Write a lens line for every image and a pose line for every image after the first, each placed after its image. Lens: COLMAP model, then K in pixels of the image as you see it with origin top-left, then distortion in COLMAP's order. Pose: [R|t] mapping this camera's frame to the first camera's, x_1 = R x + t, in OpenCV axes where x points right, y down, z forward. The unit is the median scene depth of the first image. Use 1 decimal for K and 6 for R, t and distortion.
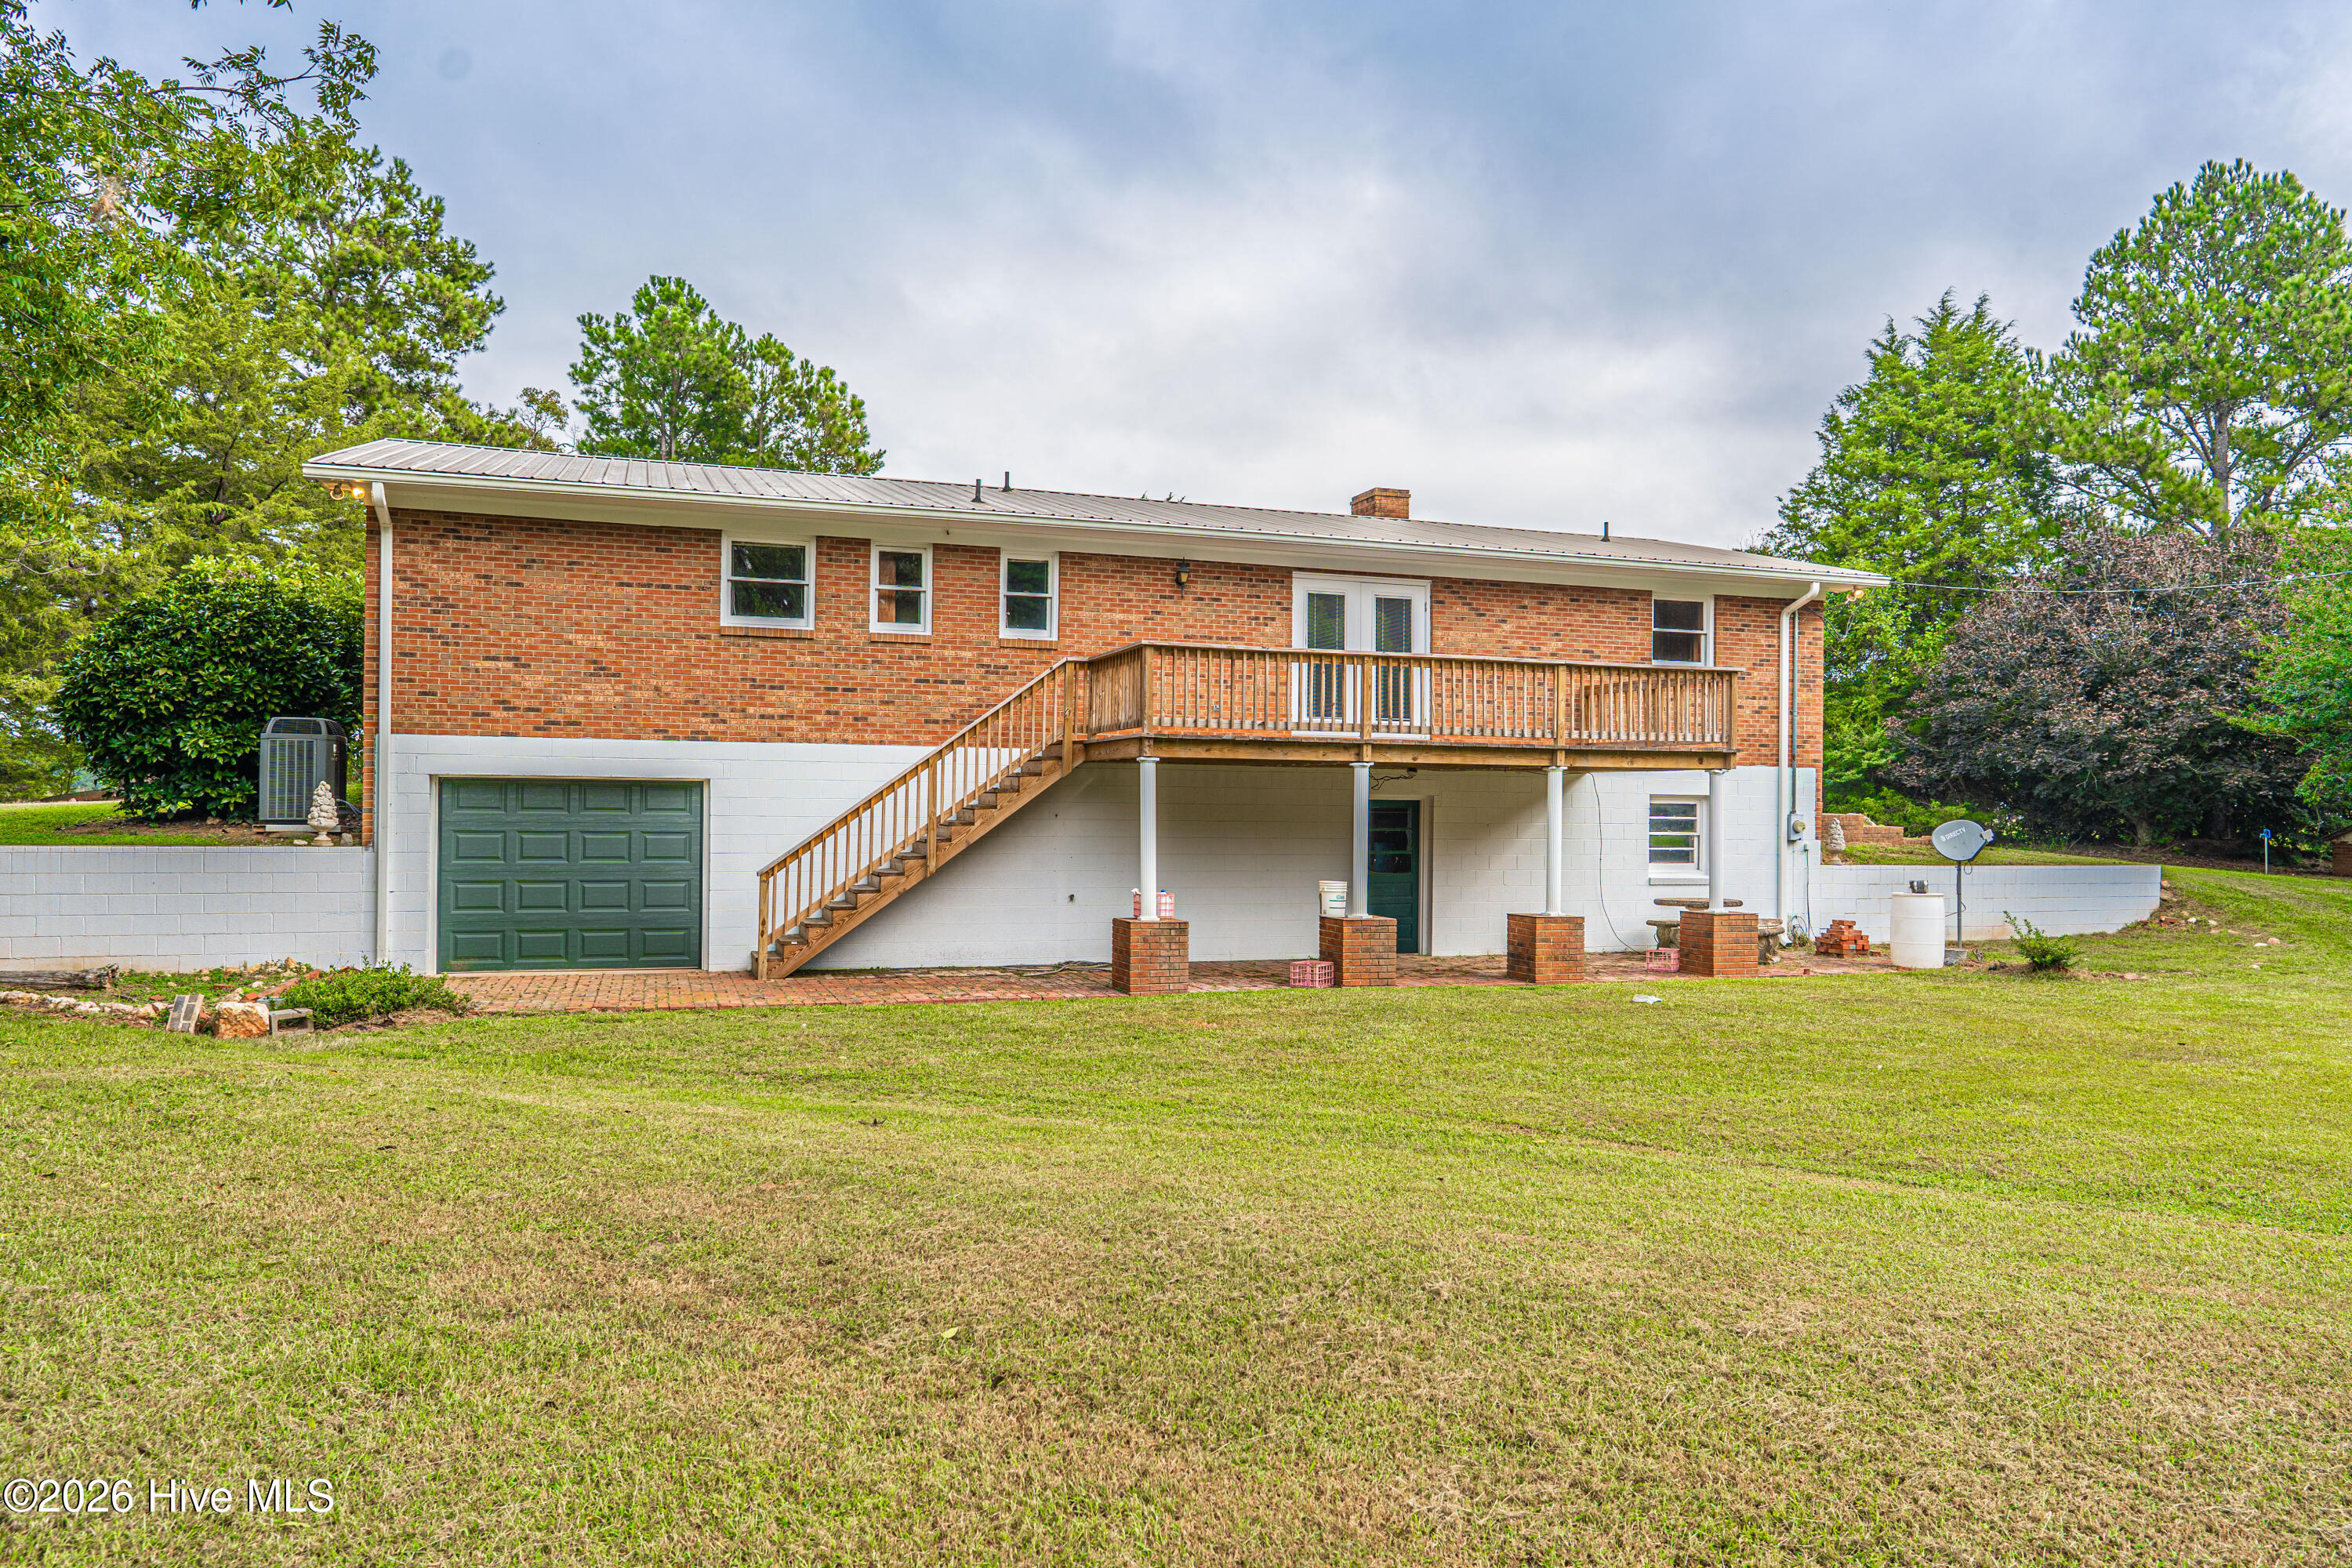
lens RADIAL K [[1565.6, 0, 1165.9], [0, 1565.6, 796.5], [0, 0, 1]] dist [-0.005945, 0.004745]
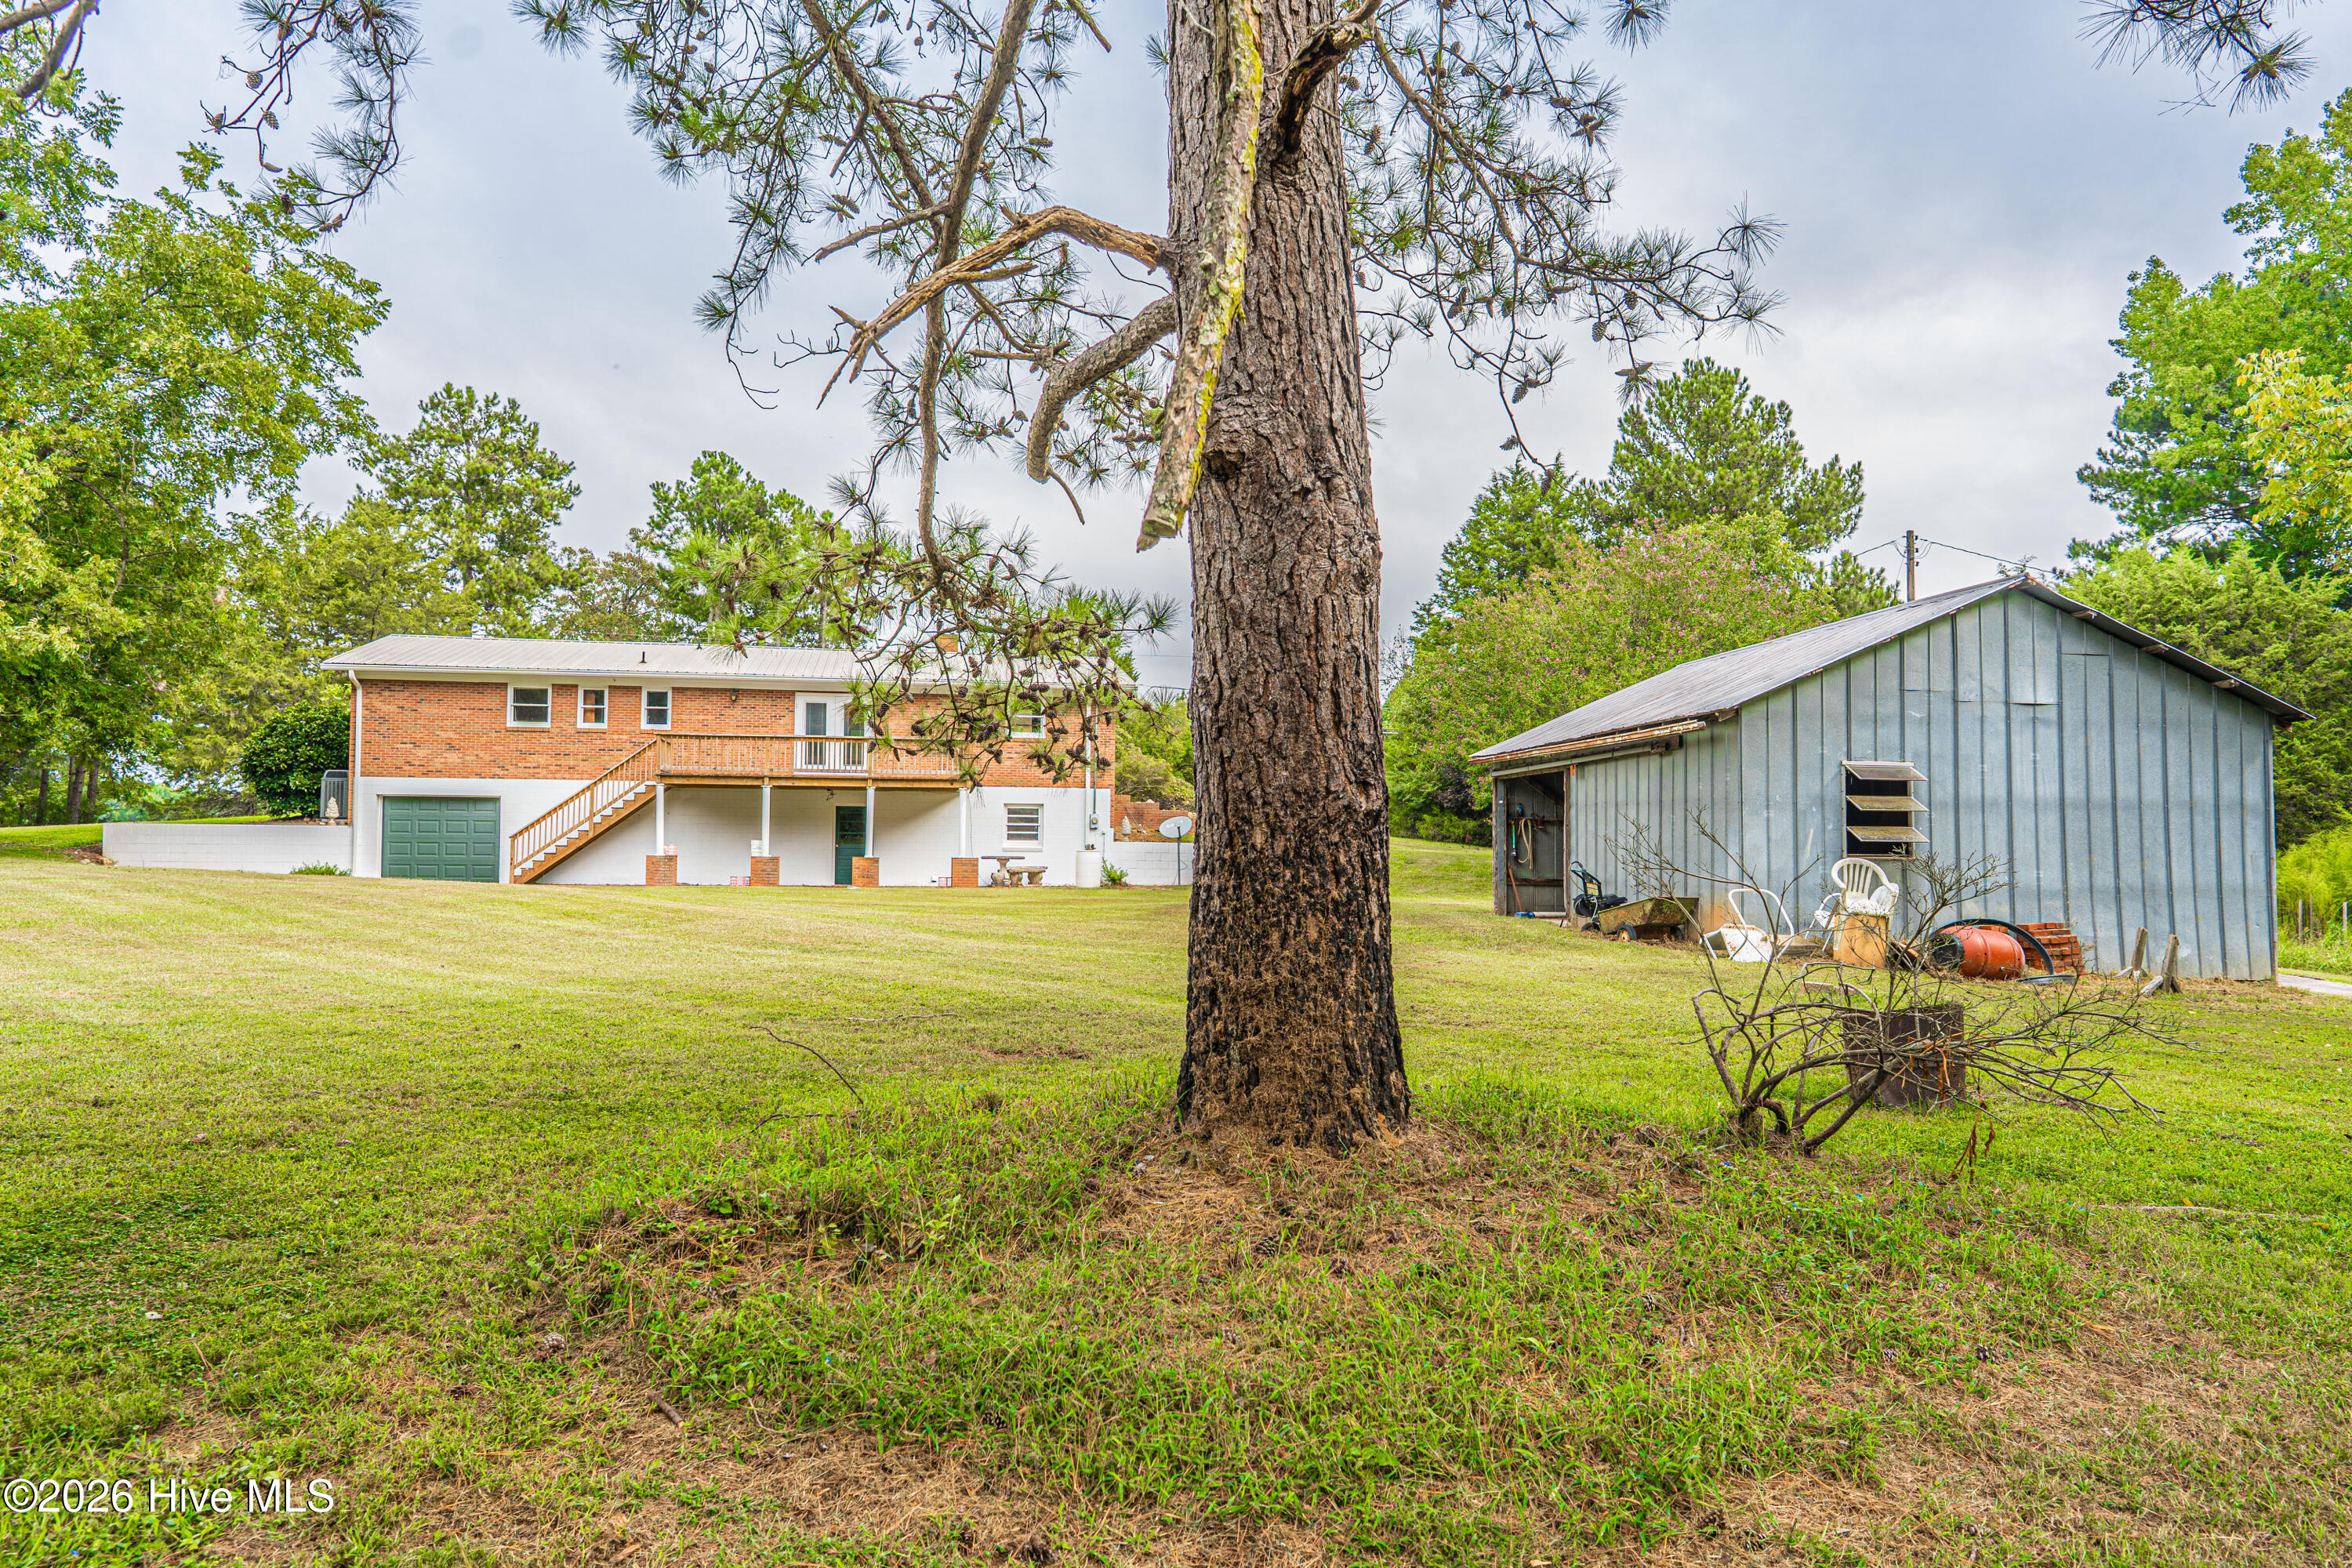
lens RADIAL K [[1565.6, 0, 1165.9], [0, 1565.6, 796.5], [0, 0, 1]] dist [-0.005945, 0.004745]
pose [[0.988616, -0.008318, -0.150233, 0.893564], [0.003899, 0.999552, -0.029686, 0.054118], [0.150413, 0.028762, 0.988205, -0.957573]]
